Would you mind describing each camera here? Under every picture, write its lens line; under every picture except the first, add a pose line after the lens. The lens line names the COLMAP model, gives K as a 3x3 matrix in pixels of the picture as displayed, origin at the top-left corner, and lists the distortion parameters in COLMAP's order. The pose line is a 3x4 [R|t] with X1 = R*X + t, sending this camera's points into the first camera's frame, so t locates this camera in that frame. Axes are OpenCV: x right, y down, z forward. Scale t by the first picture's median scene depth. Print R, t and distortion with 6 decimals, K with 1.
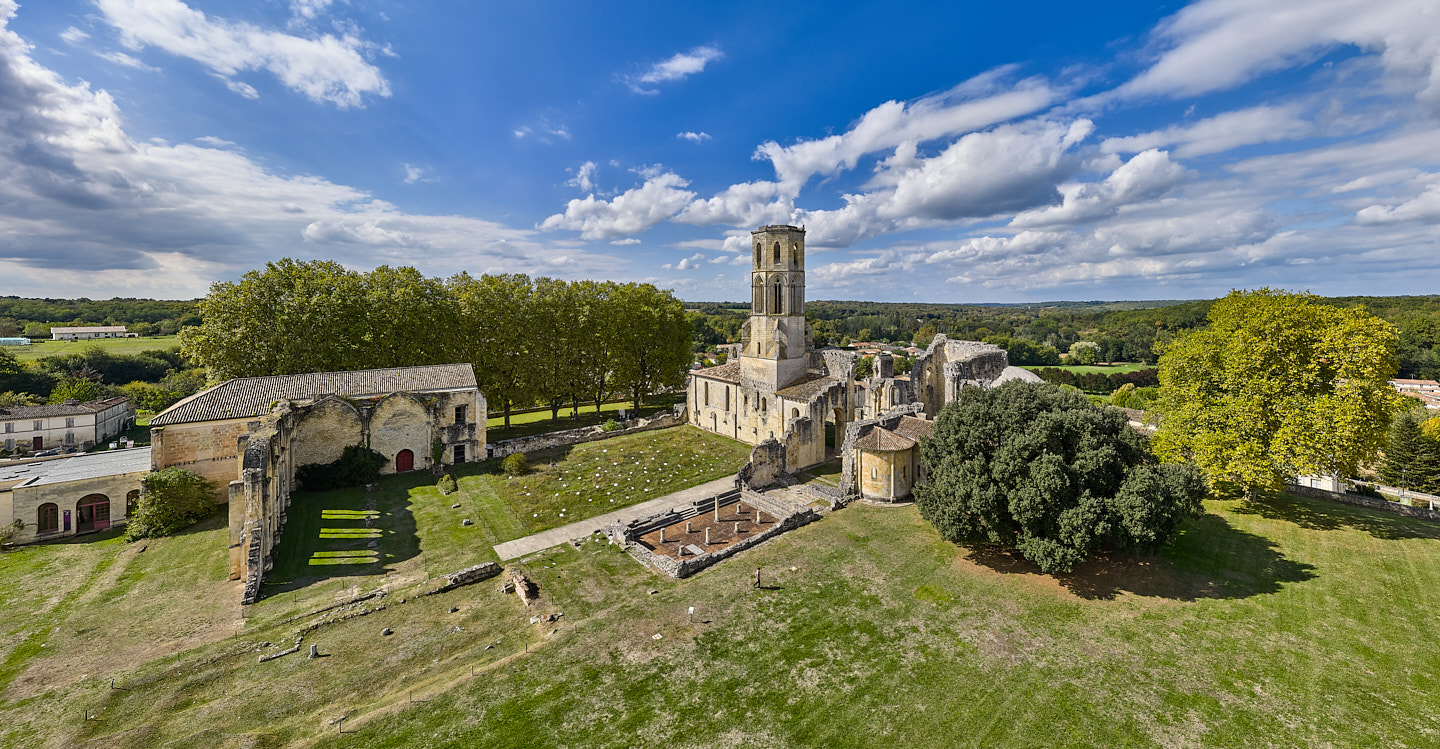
lens RADIAL K [[475.3, 0, 756.1], [0, 475.3, 302.5], [0, 0, 1]] dist [0.002550, 0.000082]
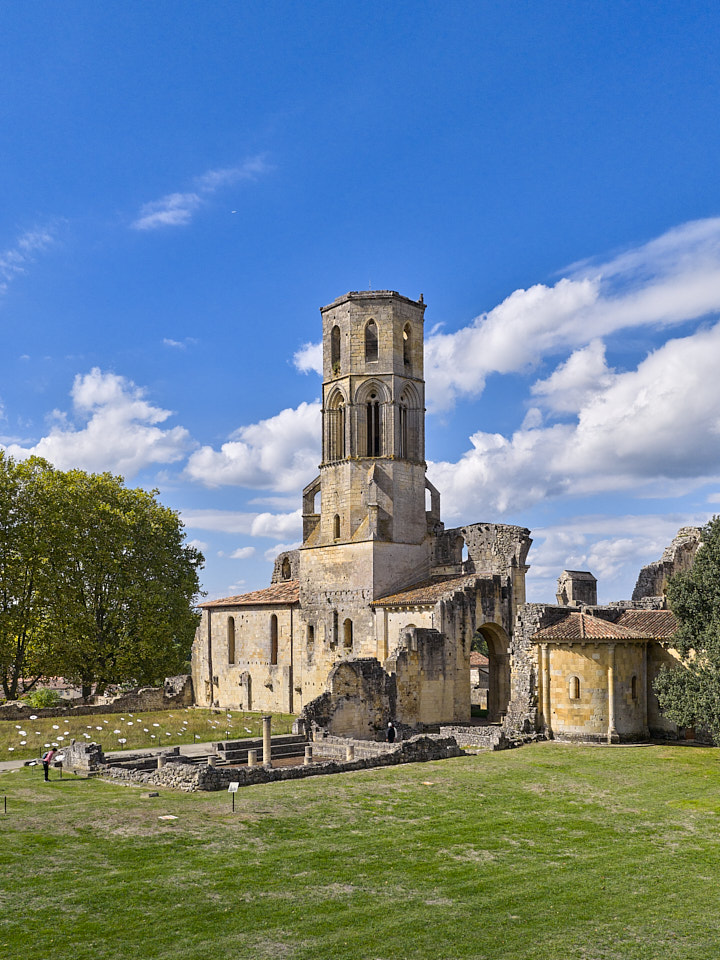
lens RADIAL K [[934.9, 0, 306.4], [0, 934.9, 577.3], [0, 0, 1]] dist [0.020444, 0.000000]
pose [[0.999996, -0.001461, -0.002593, -0.030233], [0.001332, 0.998794, -0.049083, 0.247392], [0.002661, 0.049079, 0.998791, -0.005359]]
